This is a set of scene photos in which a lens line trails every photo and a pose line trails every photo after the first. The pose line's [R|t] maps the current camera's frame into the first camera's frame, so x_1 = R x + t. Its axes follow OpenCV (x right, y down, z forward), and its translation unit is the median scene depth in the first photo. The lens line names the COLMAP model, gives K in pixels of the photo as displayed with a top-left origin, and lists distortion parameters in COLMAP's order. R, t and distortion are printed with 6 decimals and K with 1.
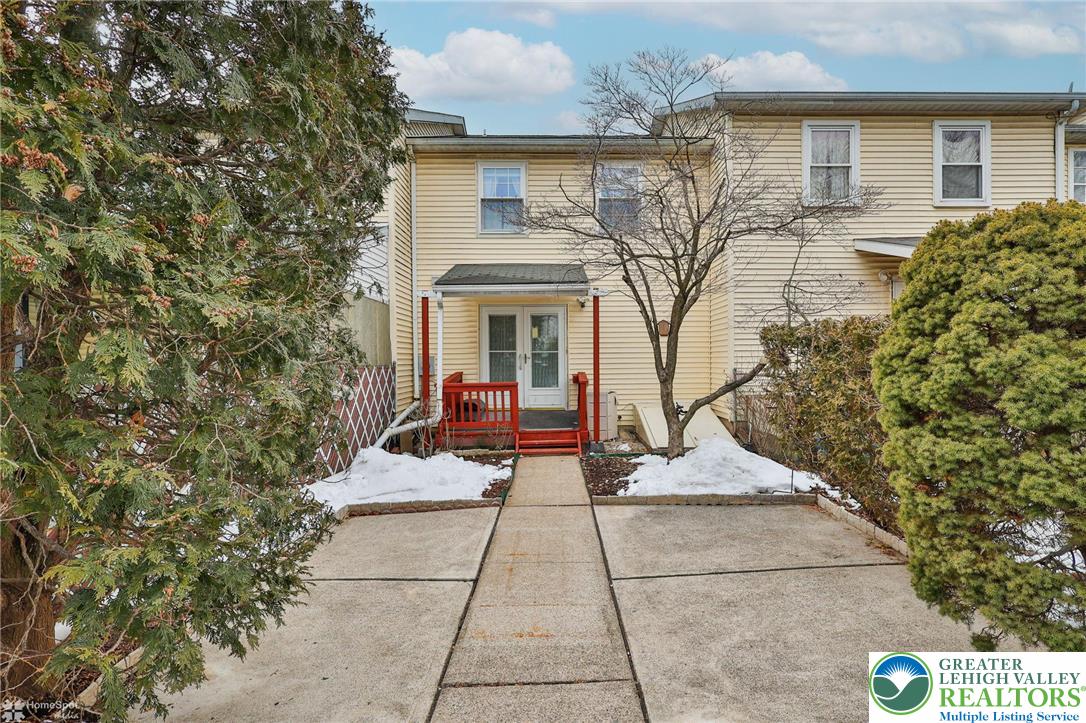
lens RADIAL K [[553.9, 0, 538.0], [0, 553.9, 369.3], [0, 0, 1]] dist [-0.001080, 0.000230]
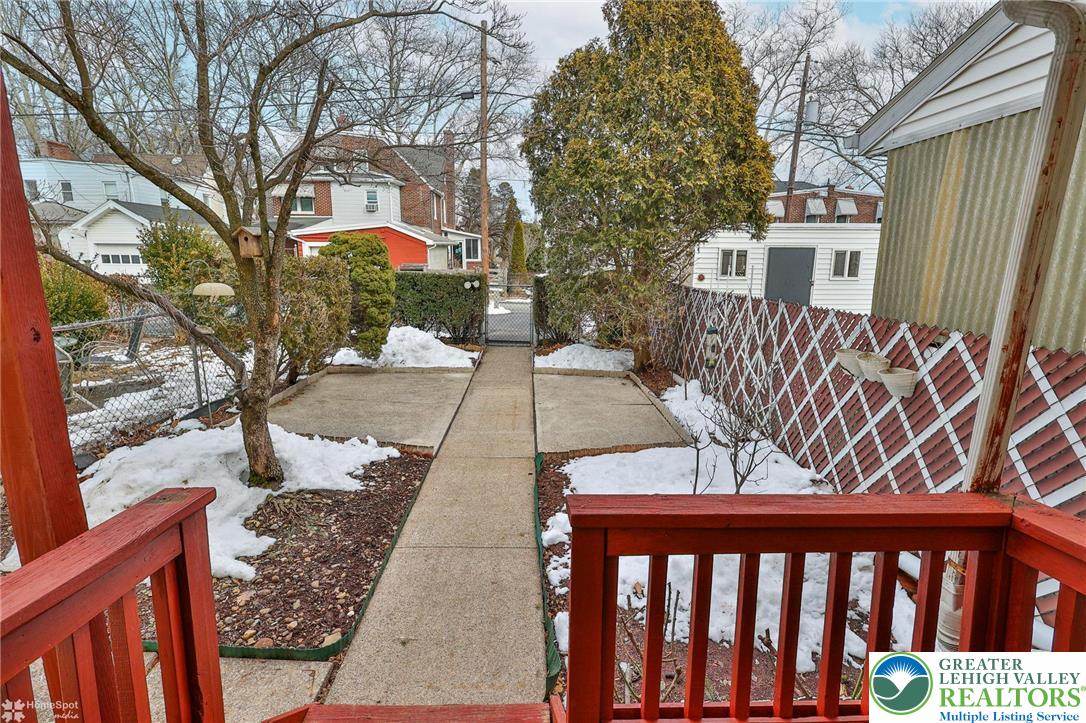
lens RADIAL K [[553.9, 0, 538.0], [0, 553.9, 369.3], [0, 0, 1]] dist [-0.001080, 0.000230]
pose [[-0.998888, 0.012189, -0.045547, -0.026416], [0.002300, 0.977452, 0.211144, -0.070027], [0.047094, 0.210804, -0.976393, 1.660118]]
